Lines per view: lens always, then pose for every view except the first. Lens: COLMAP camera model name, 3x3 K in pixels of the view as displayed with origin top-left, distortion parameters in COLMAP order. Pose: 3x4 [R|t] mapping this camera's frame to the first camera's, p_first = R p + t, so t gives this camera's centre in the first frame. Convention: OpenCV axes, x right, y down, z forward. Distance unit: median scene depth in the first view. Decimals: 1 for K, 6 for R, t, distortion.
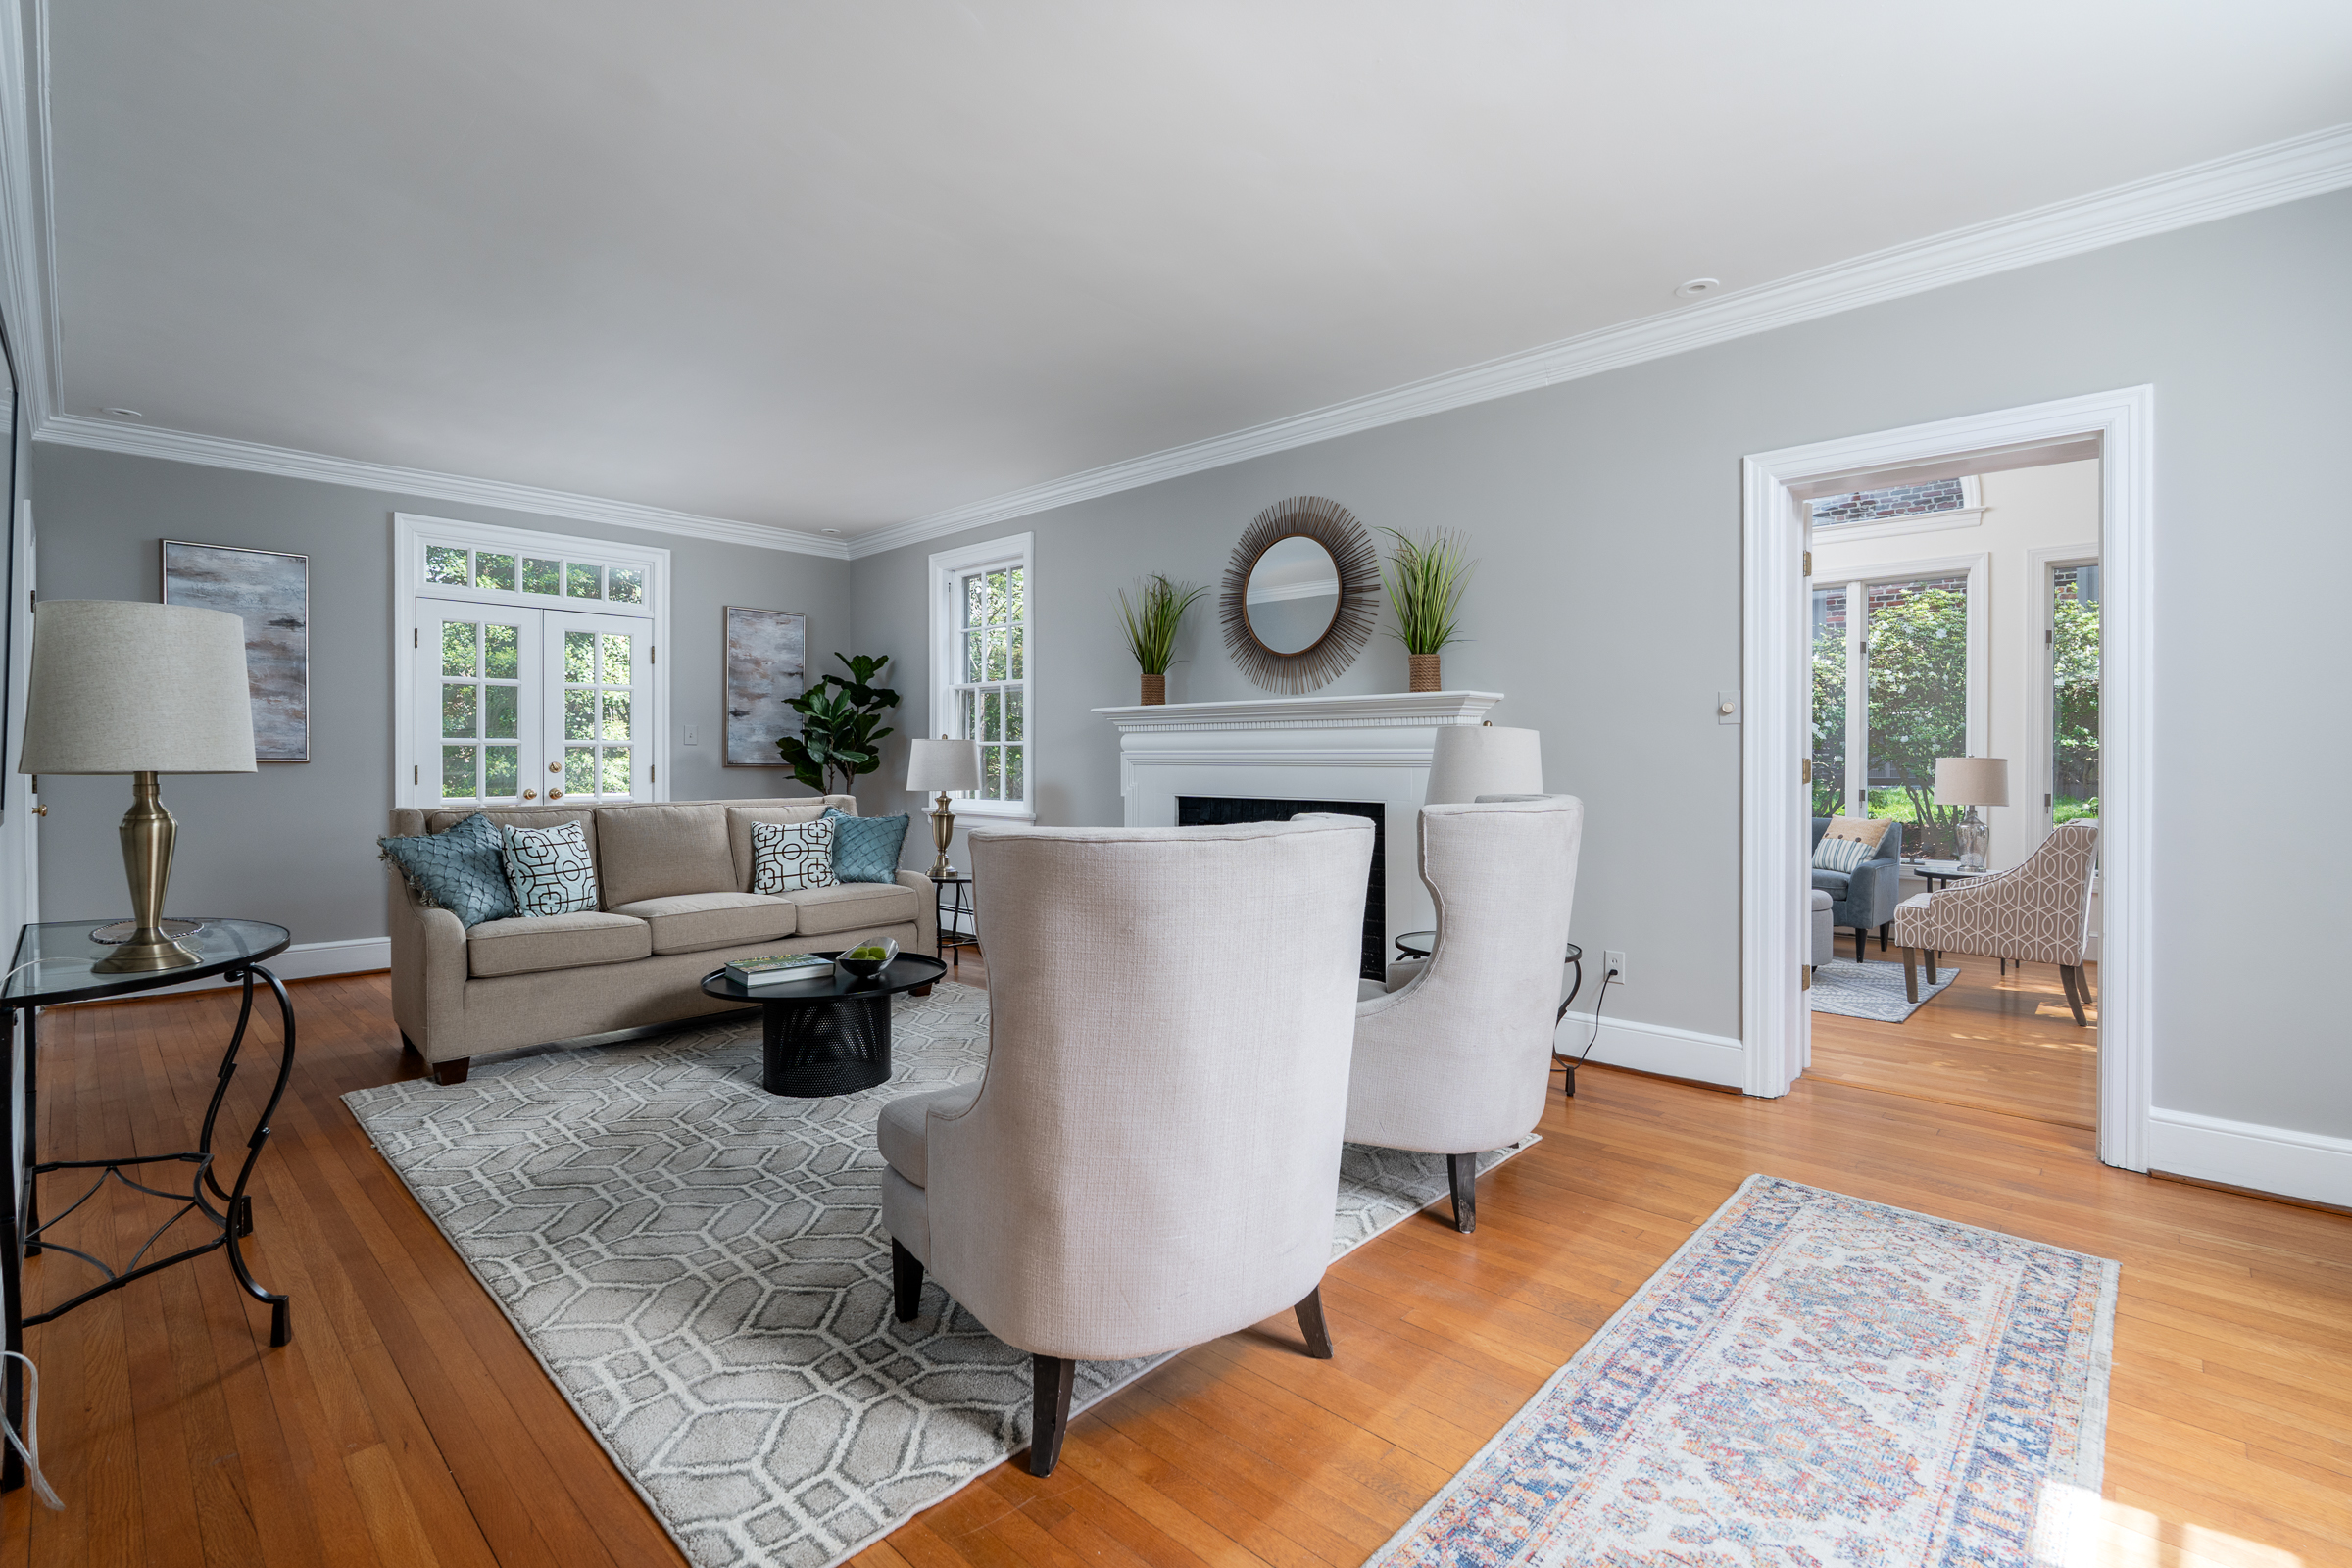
lens RADIAL K [[1051.2, 0, 1188.6], [0, 1051.2, 764.3], [0, 0, 1]] dist [-0.002202, -0.000185]
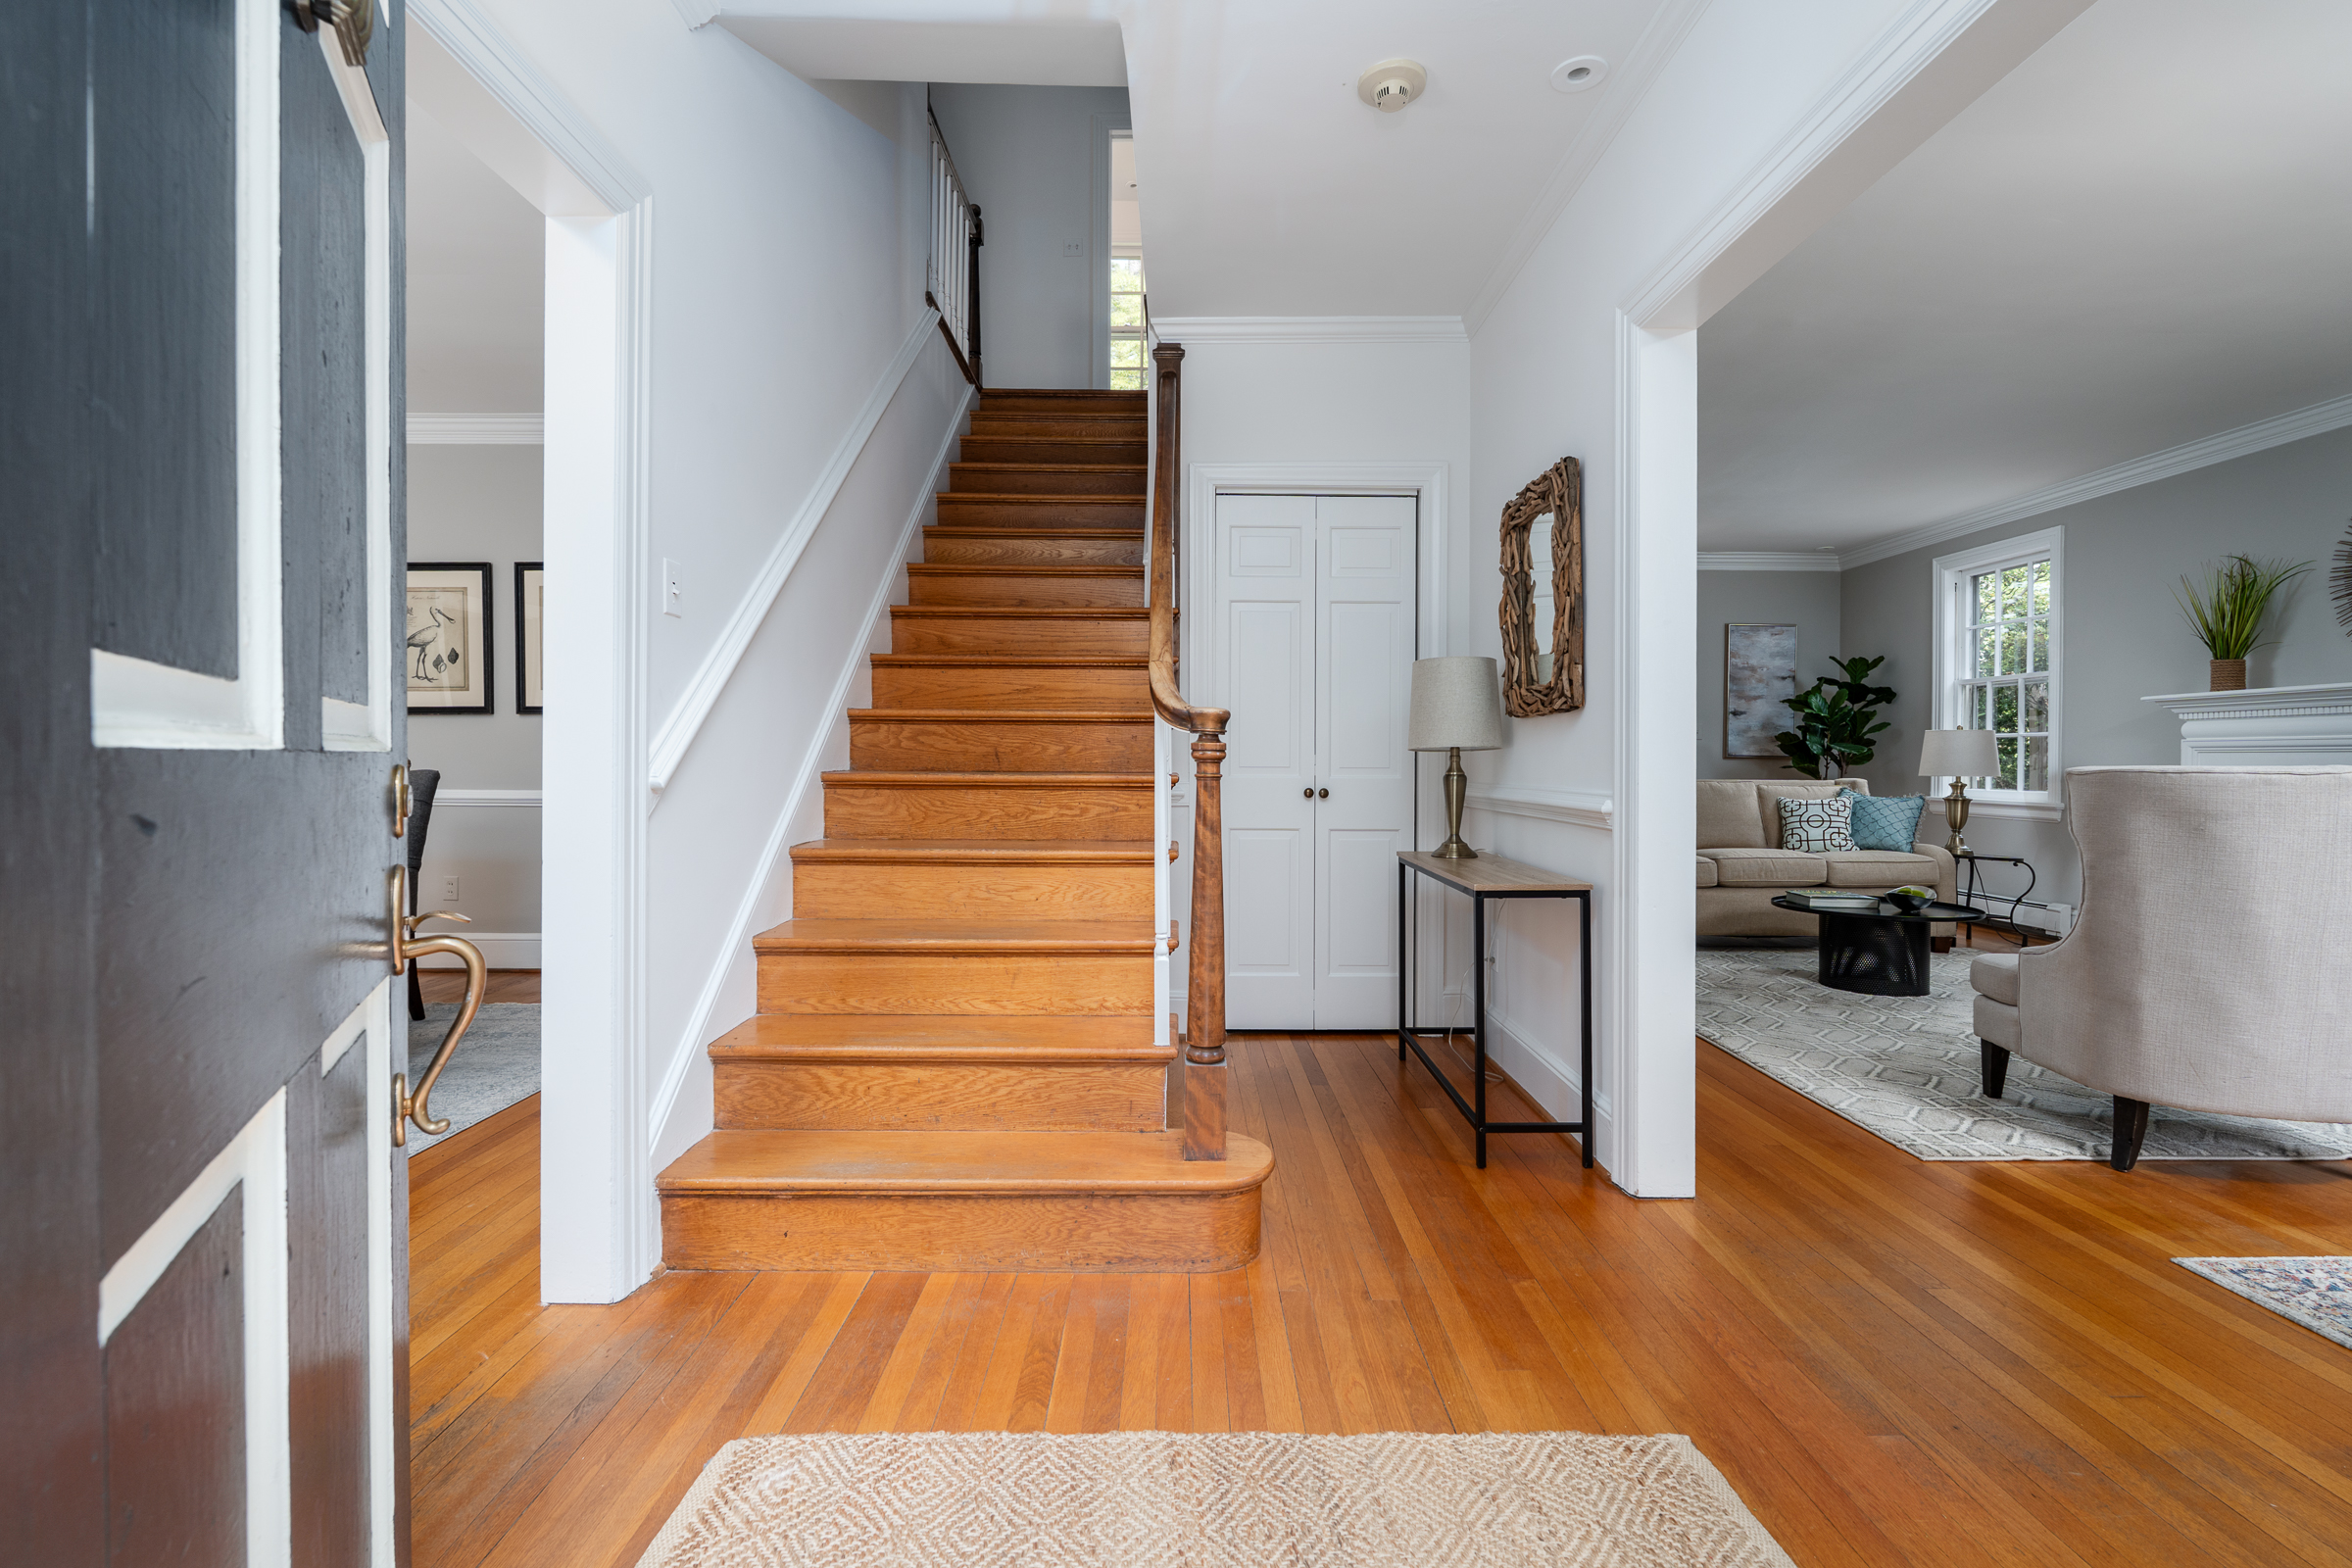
lens RADIAL K [[1062.3, 0, 1168.9], [0, 1062.3, 770.0], [0, 0, 1]] dist [-0.001654, 0.000012]
pose [[0.683080, 0.010500, -0.730268, 0.015069], [-0.011312, 0.999929, 0.003796, 0.025046], [0.730256, 0.005667, 0.683150, -0.393766]]
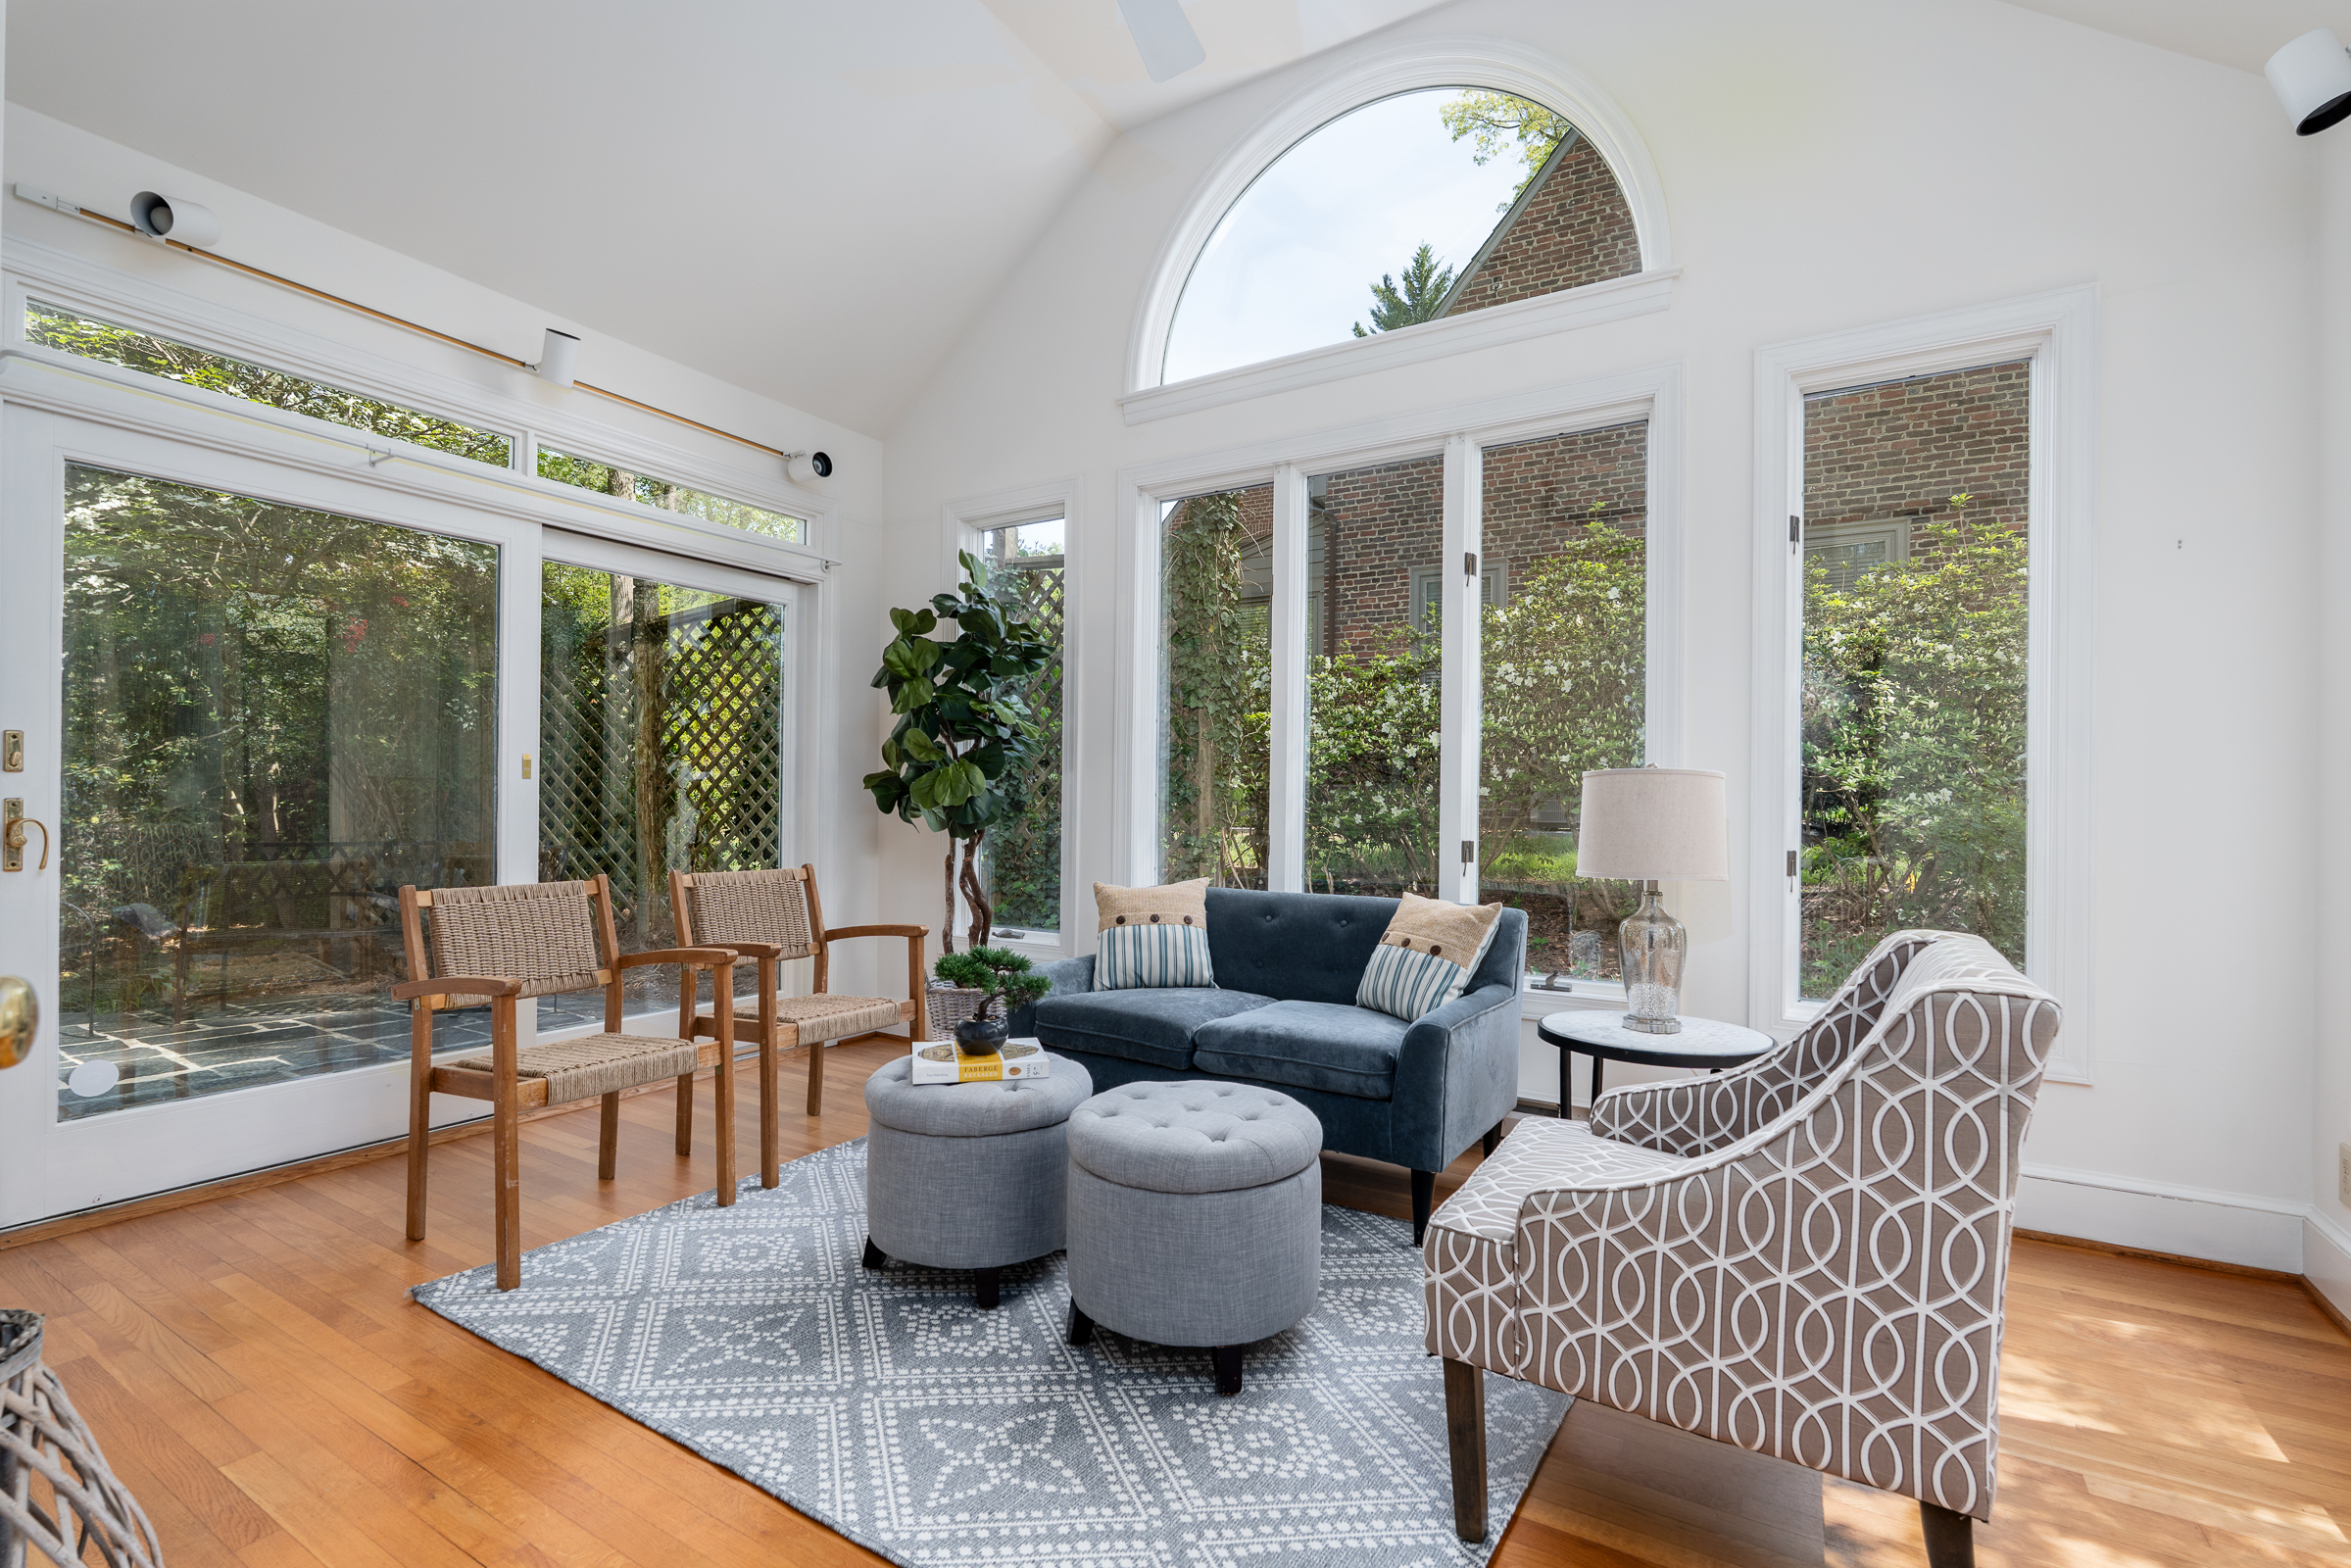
lens RADIAL K [[1048.8, 0, 1177.2], [0, 1048.8, 792.2], [0, 0, 1]] dist [-0.000333, 0.000130]
pose [[0.979515, 0.012625, 0.200974, 0.513032], [-0.009397, 0.999811, -0.017006, 0.013384], [-0.201151, 0.014769, 0.979449, 0.675953]]
